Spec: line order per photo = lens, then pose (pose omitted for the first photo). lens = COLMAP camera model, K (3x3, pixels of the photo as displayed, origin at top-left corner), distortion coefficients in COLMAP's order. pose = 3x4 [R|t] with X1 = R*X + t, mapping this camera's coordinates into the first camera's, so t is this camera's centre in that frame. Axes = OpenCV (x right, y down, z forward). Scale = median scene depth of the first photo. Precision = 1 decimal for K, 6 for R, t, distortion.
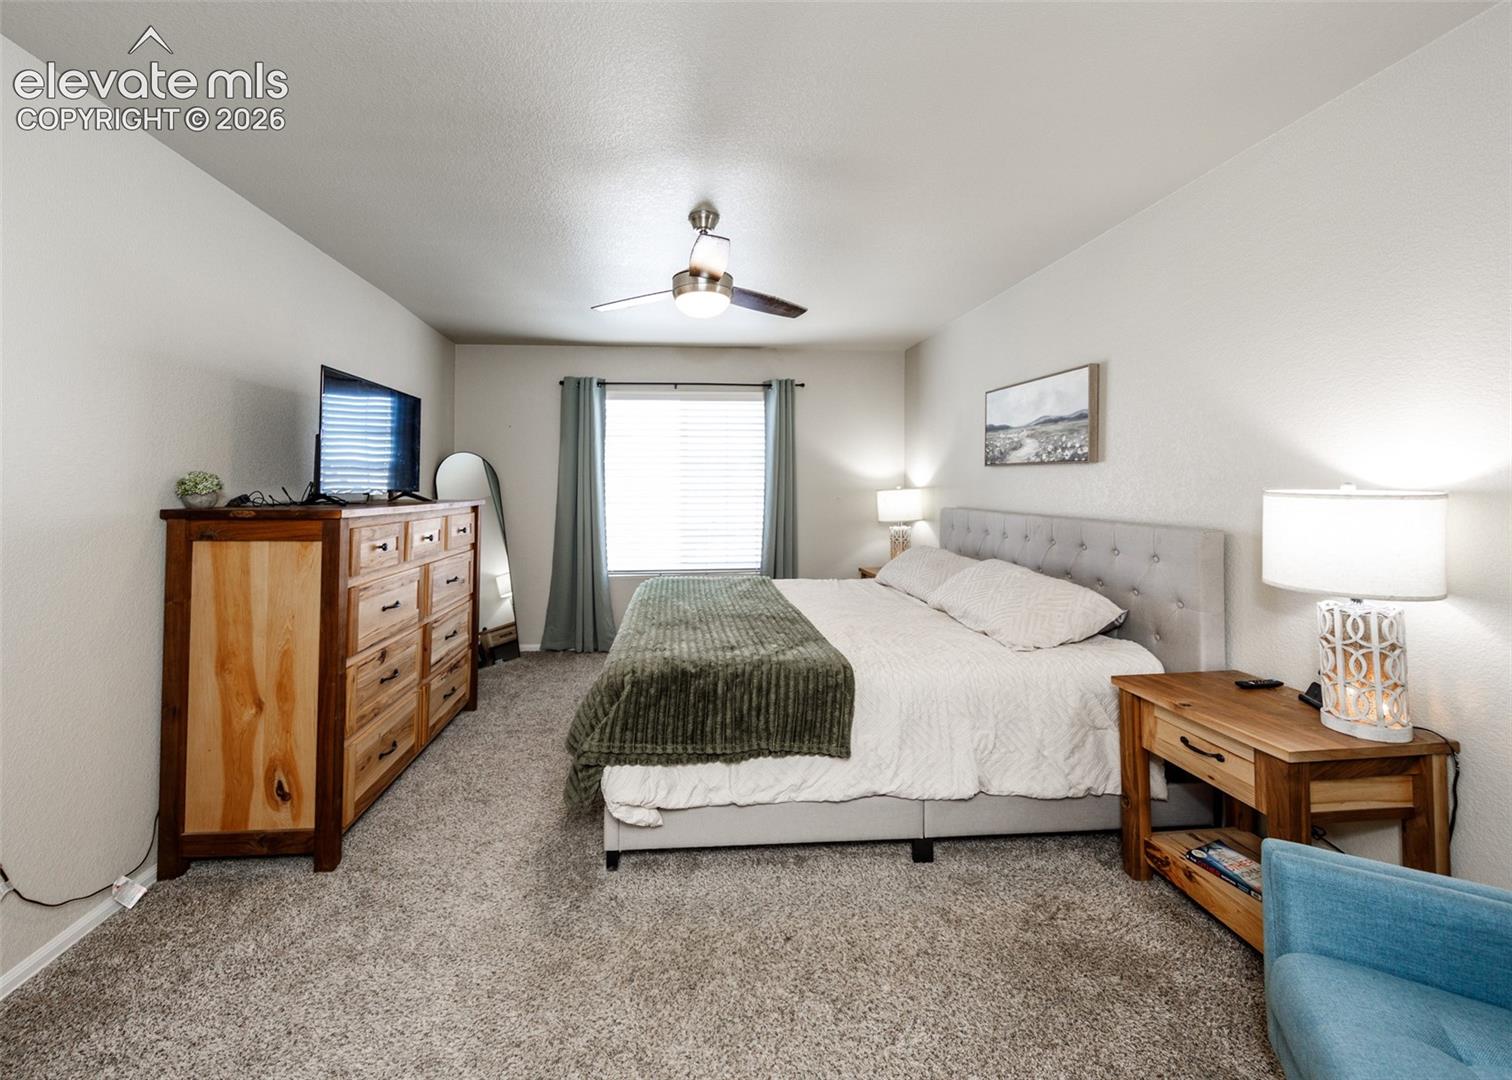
lens RADIAL K [[592.8, 0, 720.5], [0, 592.8, 479.6], [0, 0, 1]] dist [0.011521, -0.000859]
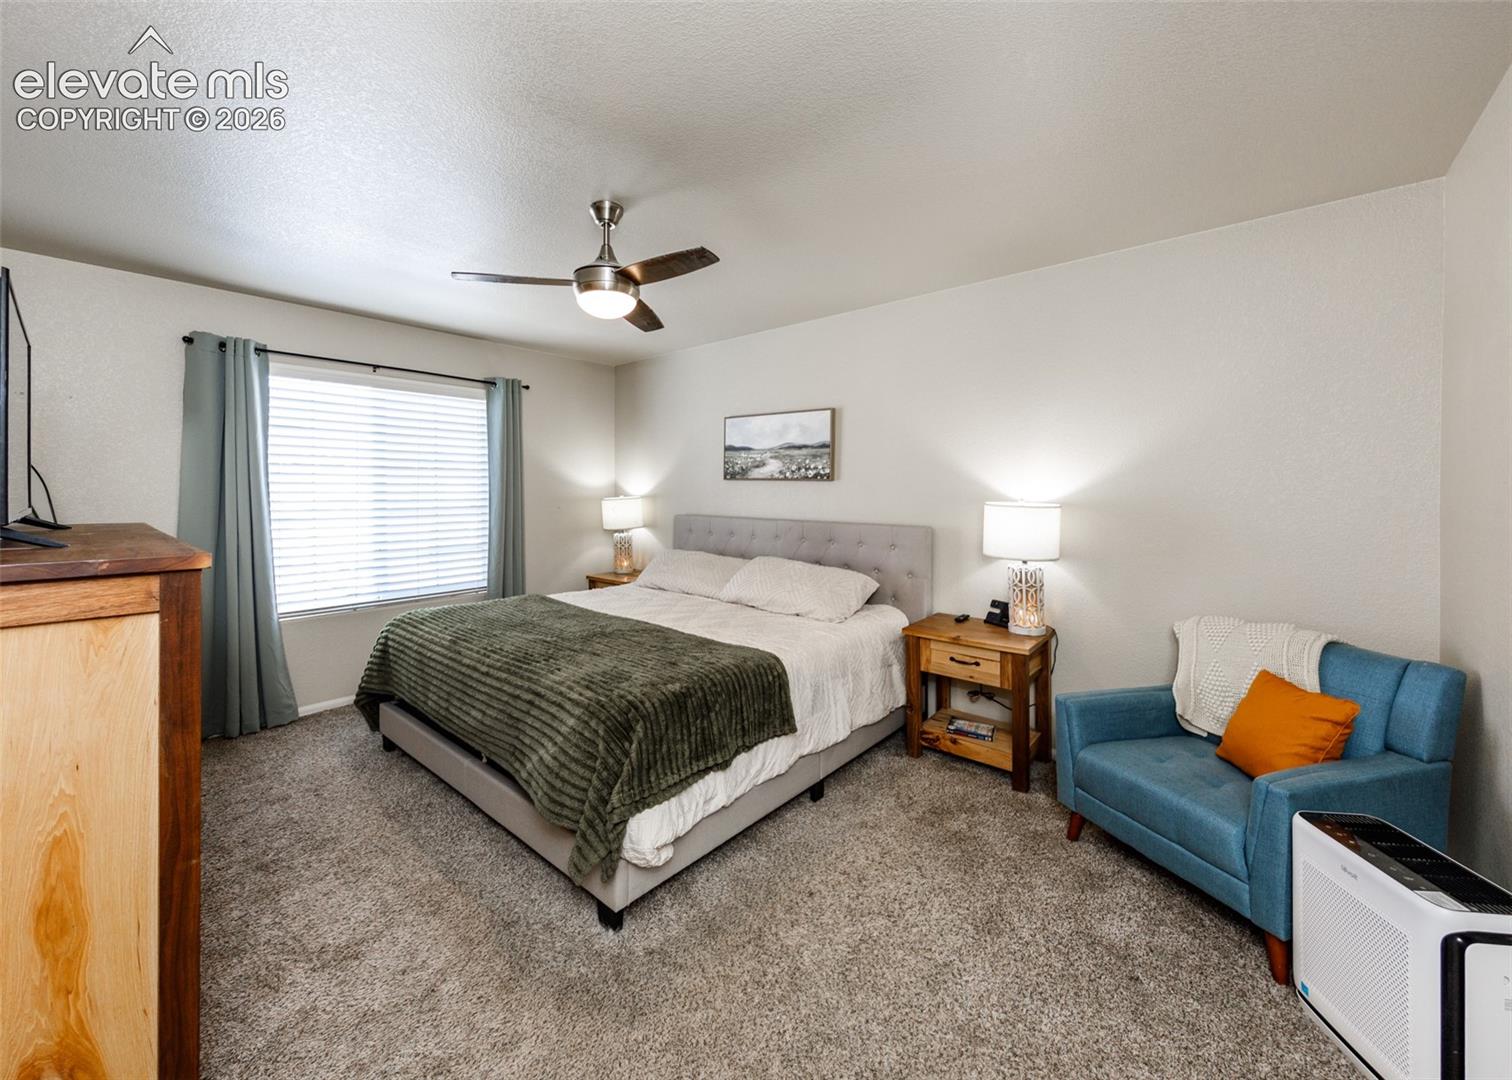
lens RADIAL K [[592.8, 0, 715.4], [0, 592.8, 499.3], [0, 0, 1]] dist [0.011521, -0.000859]
pose [[0.726736, -0.008182, 0.686868, -0.489086], [-0.011054, 0.999660, 0.023604, -0.013826], [-0.686828, -0.024746, 0.726399, 0.184570]]
